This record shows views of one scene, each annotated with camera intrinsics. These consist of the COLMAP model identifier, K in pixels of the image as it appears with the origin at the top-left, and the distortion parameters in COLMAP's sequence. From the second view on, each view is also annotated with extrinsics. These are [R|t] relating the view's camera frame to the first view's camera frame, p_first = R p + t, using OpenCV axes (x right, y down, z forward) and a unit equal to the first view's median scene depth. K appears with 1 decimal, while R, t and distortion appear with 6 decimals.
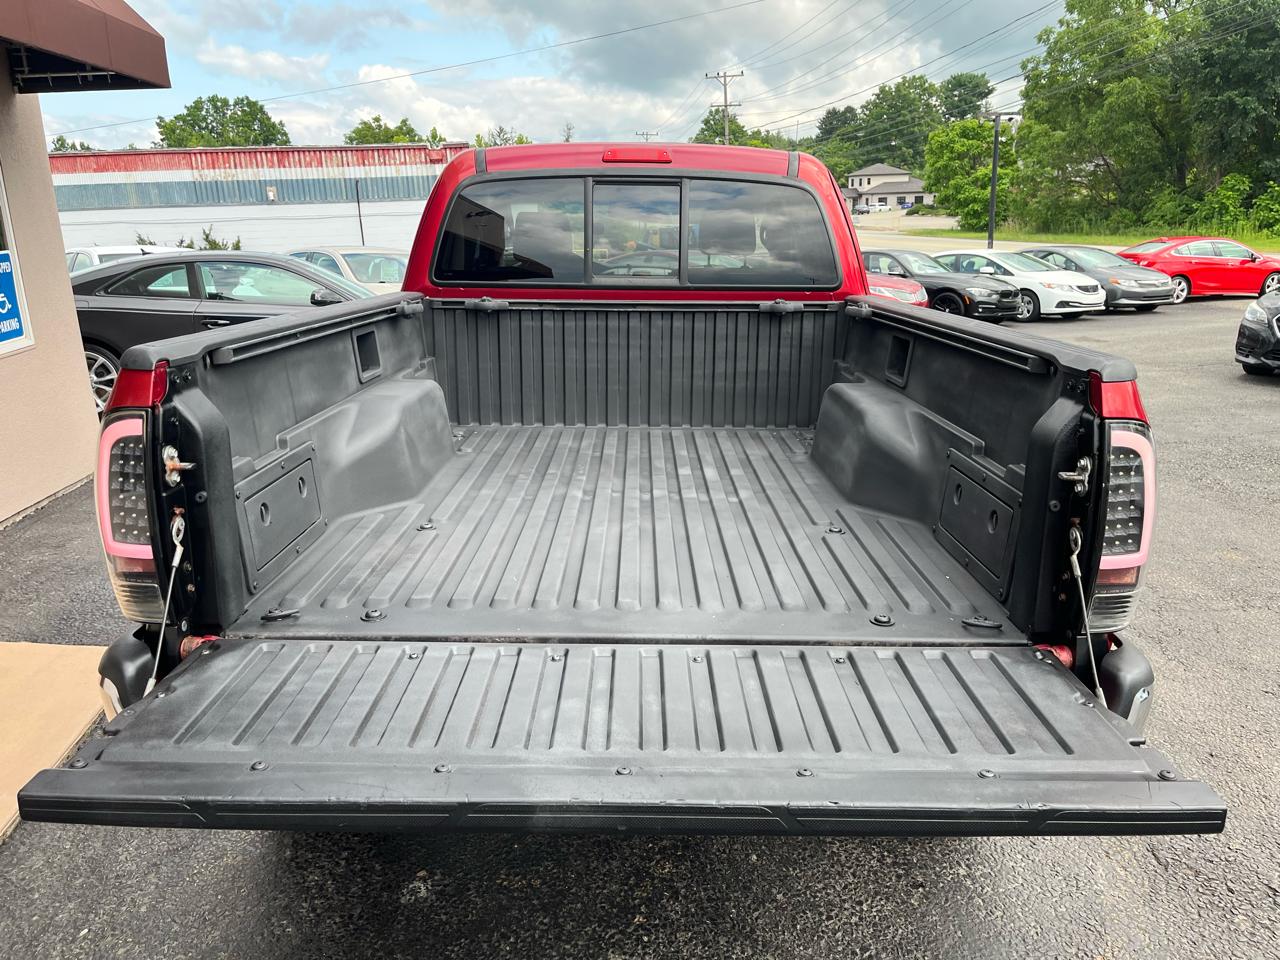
lens RADIAL K [[963.5, 0, 640.4], [0, 963.5, 481.4], [0, 0, 1]] dist [0.071135, -0.097881]
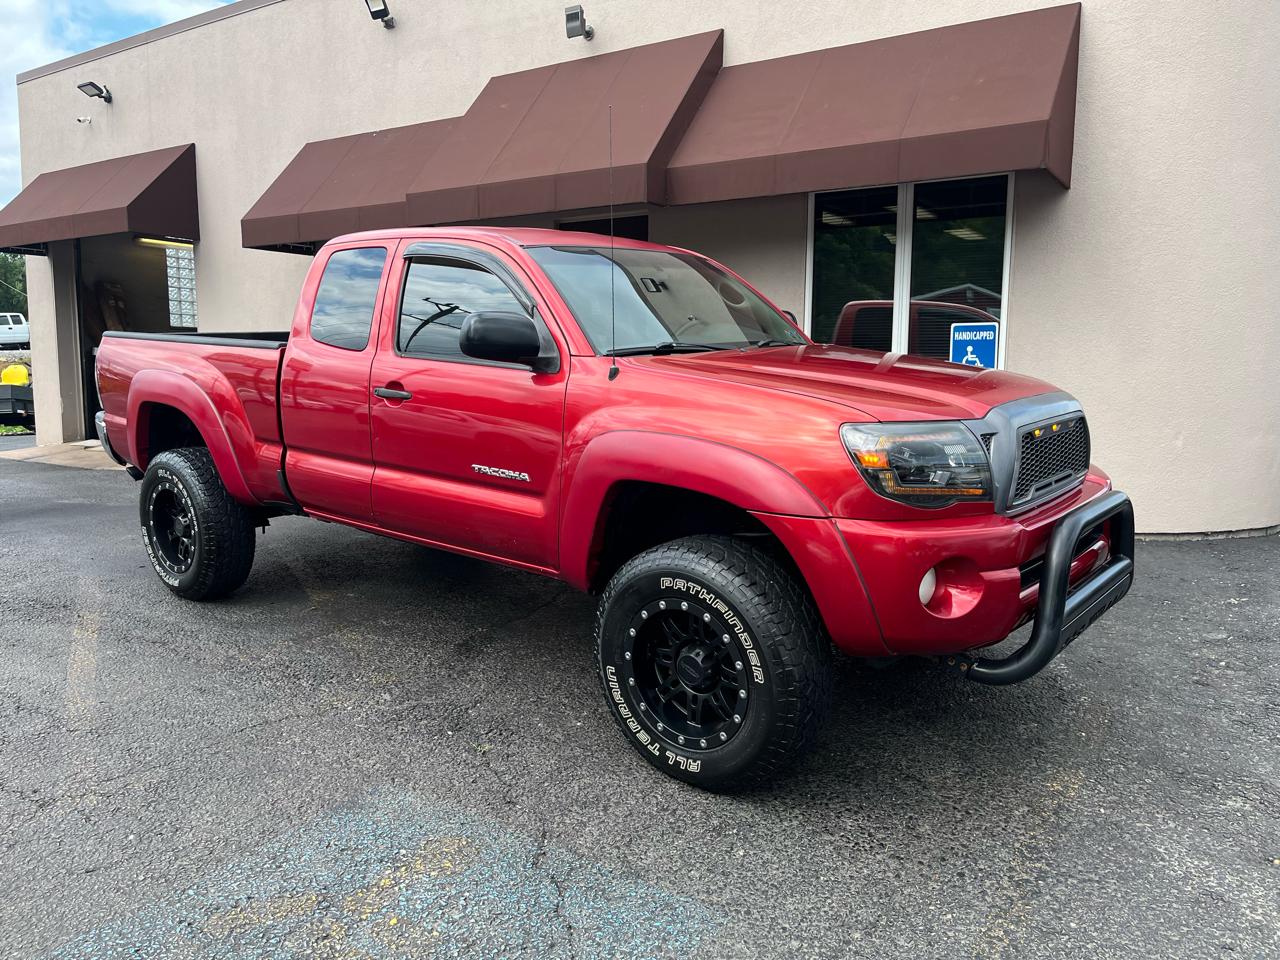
lens RADIAL K [[963.5, 0, 631.7], [0, 963.5, 484.0], [0, 0, 1]] dist [0.071135, -0.097881]
pose [[-0.635193, 0.123965, -0.762340, 0.062044], [-0.201174, 0.926411, 0.318265, -0.033901], [0.745694, 0.355522, -0.563511, 0.138985]]
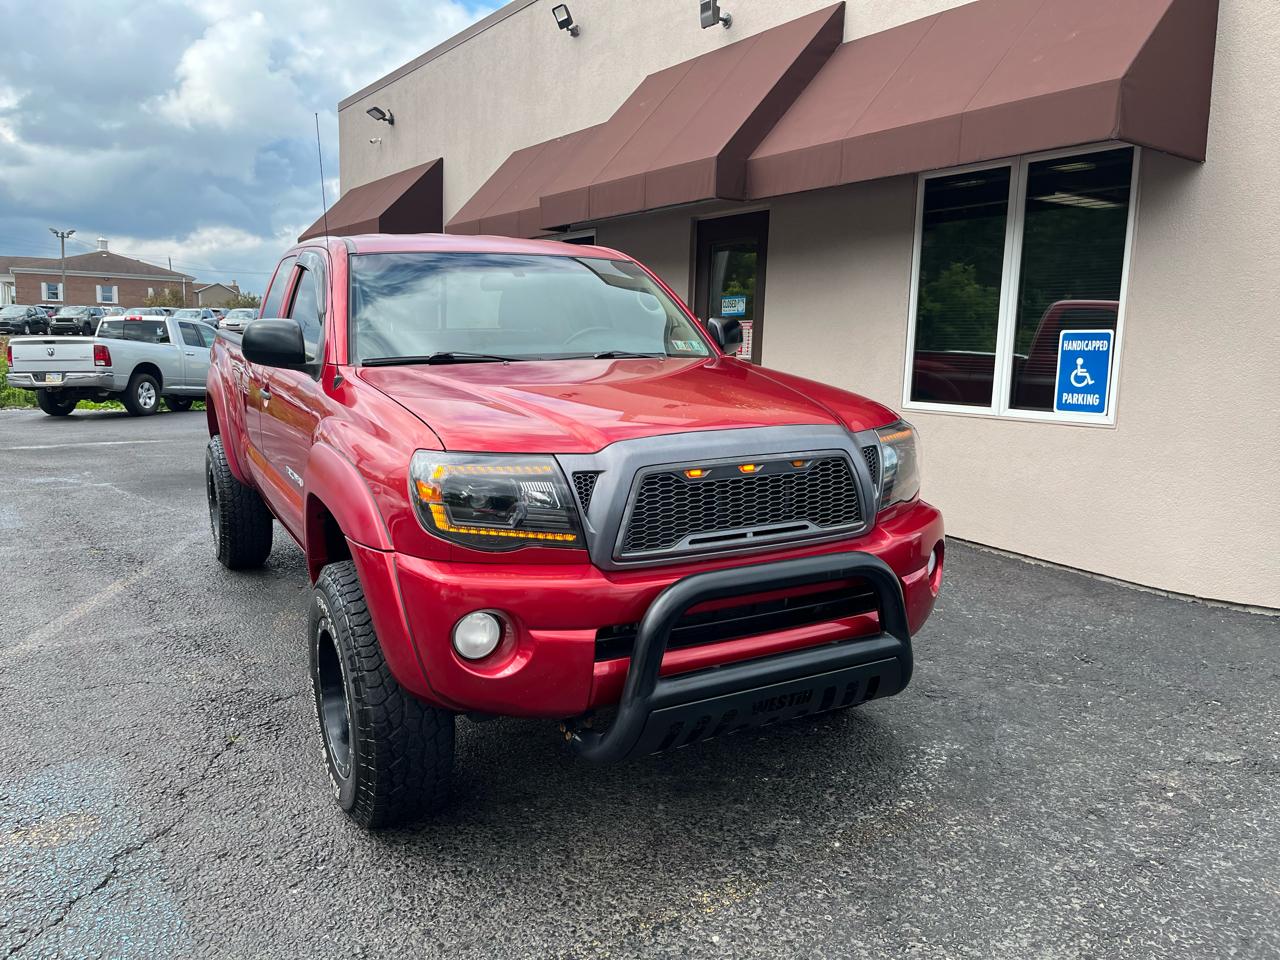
lens RADIAL K [[963.5, 0, 633.3], [0, 963.5, 486.5], [0, 0, 1]] dist [0.071135, -0.097881]
pose [[-0.880100, 0.074055, -0.468978, 0.027875], [-0.131410, 0.911181, 0.390489, -0.040912], [0.456242, 0.405297, -0.792198, 0.160106]]
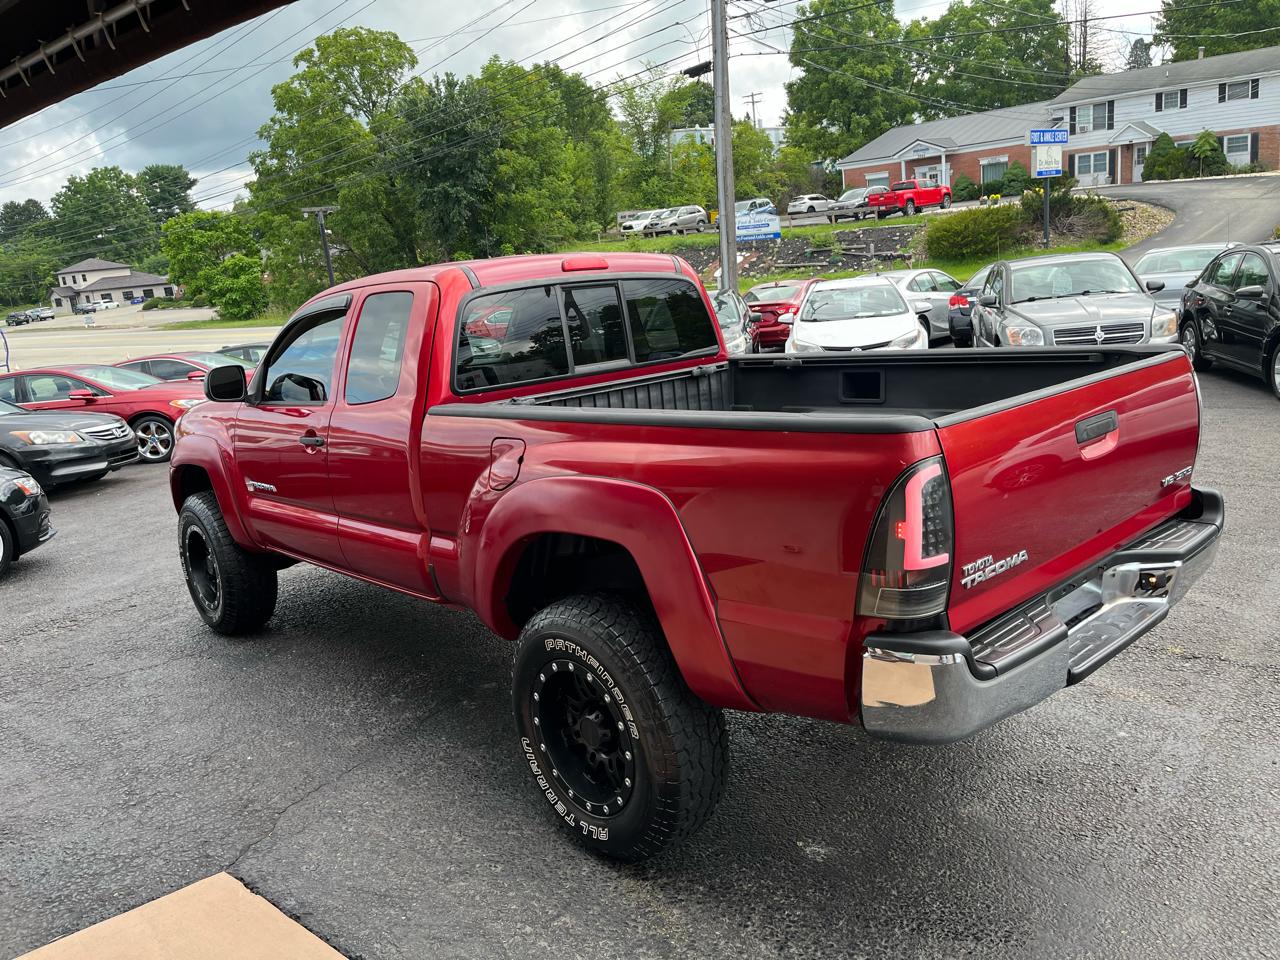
lens RADIAL K [[963.5, 0, 651.5], [0, 963.5, 474.9], [0, 0, 1]] dist [0.071135, -0.097881]
pose [[0.730379, -0.201928, 0.652512, -0.049396], [0.259031, 0.965828, 0.008945, -0.004773], [-0.632020, 0.162487, 0.757726, 0.005583]]
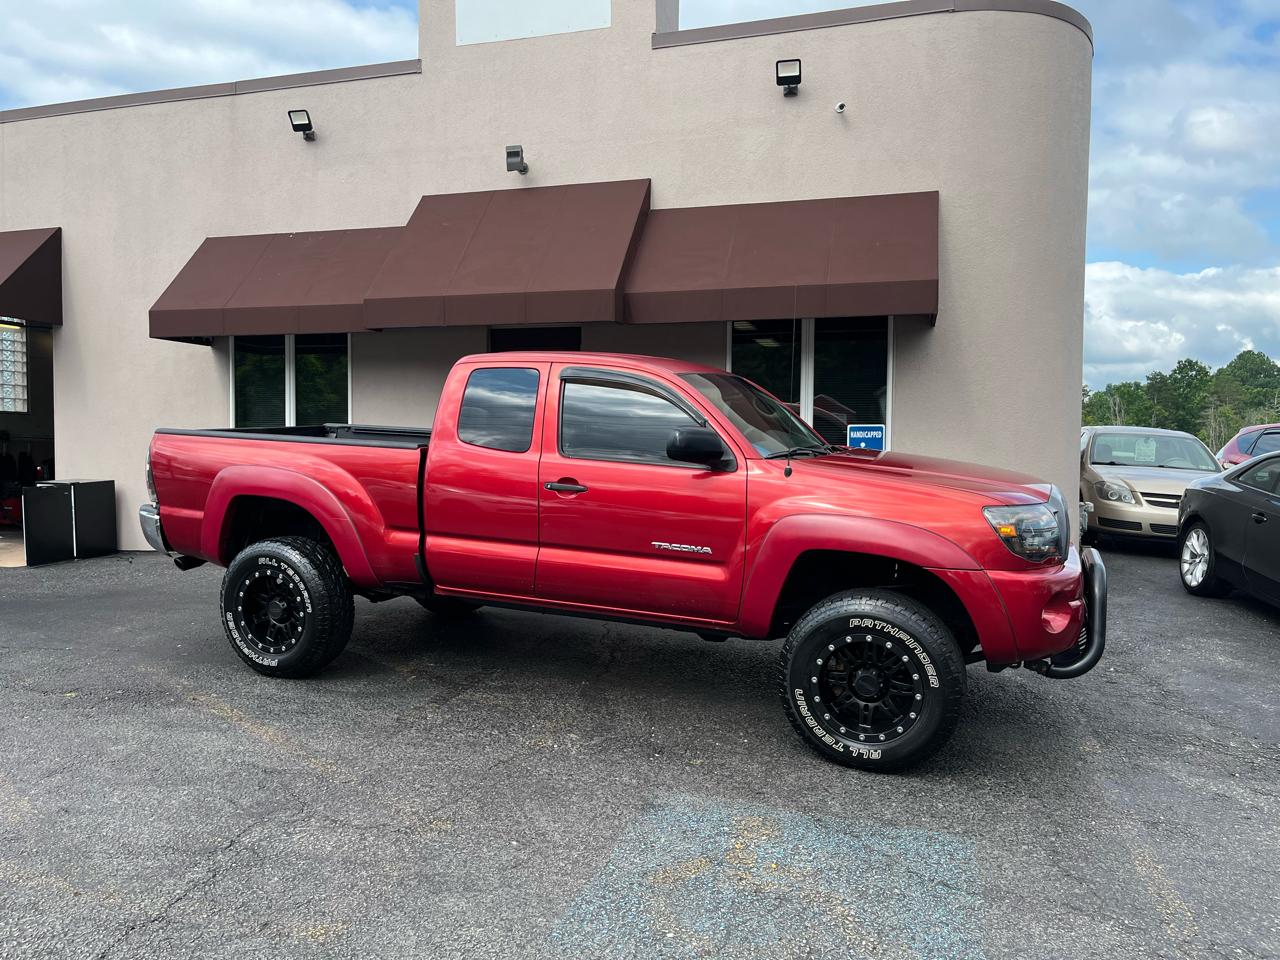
lens RADIAL K [[963.5, 0, 632.2], [0, 963.5, 489.4], [0, 0, 1]] dist [0.071135, -0.097881]
pose [[-0.387224, 0.070309, -0.919301, 0.097369], [-0.253213, 0.950638, 0.179363, -0.030889], [0.886533, 0.302232, -0.350307, 0.119071]]
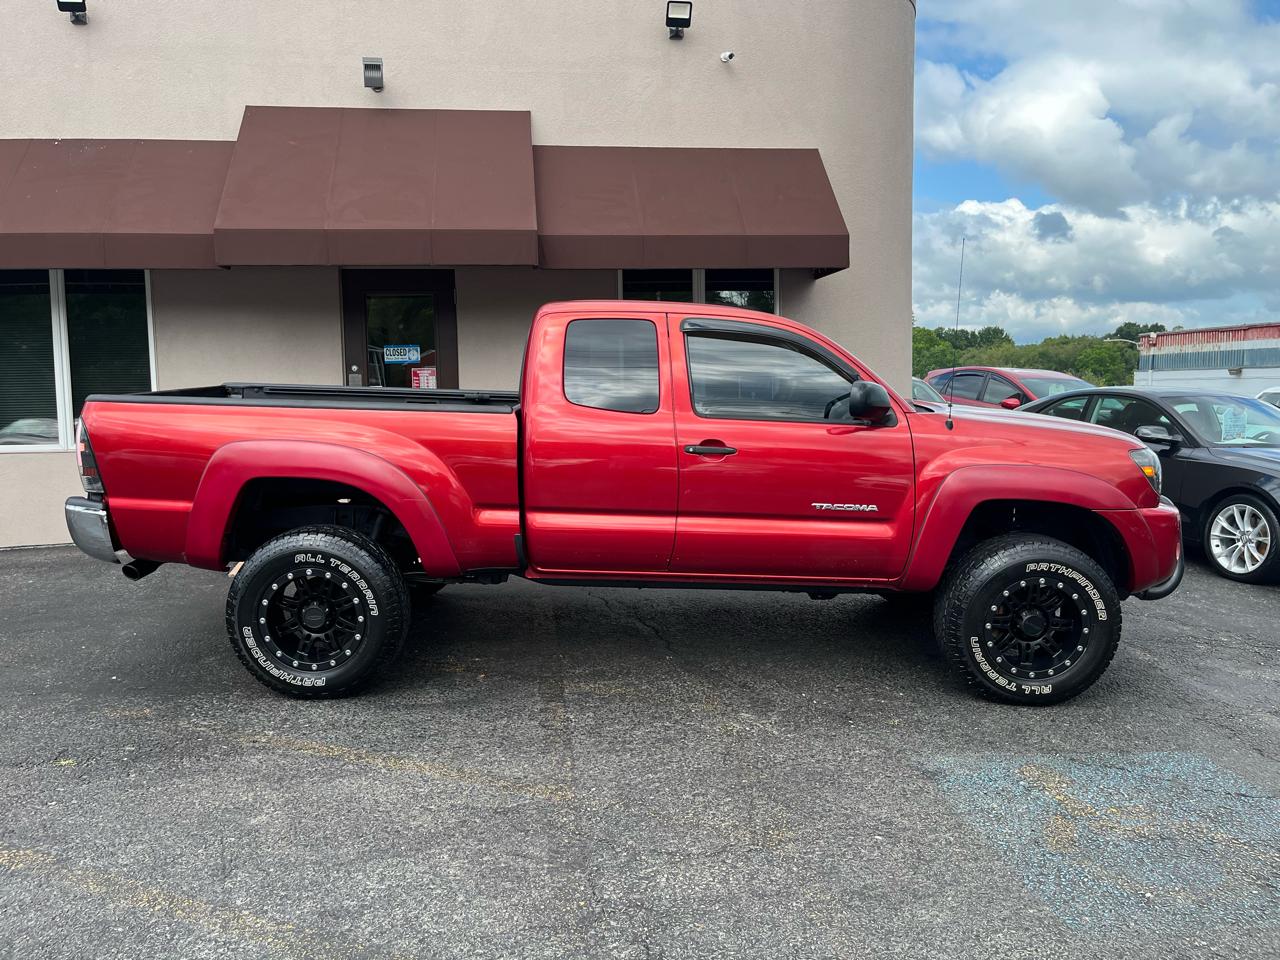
lens RADIAL K [[963.5, 0, 630.4], [0, 963.5, 472.7], [0, 0, 1]] dist [0.071135, -0.097881]
pose [[0.004232, 0.116118, -0.993226, 0.099635], [-0.264936, 0.957873, 0.110856, -0.018850], [0.964257, 0.262672, 0.034817, 0.072874]]
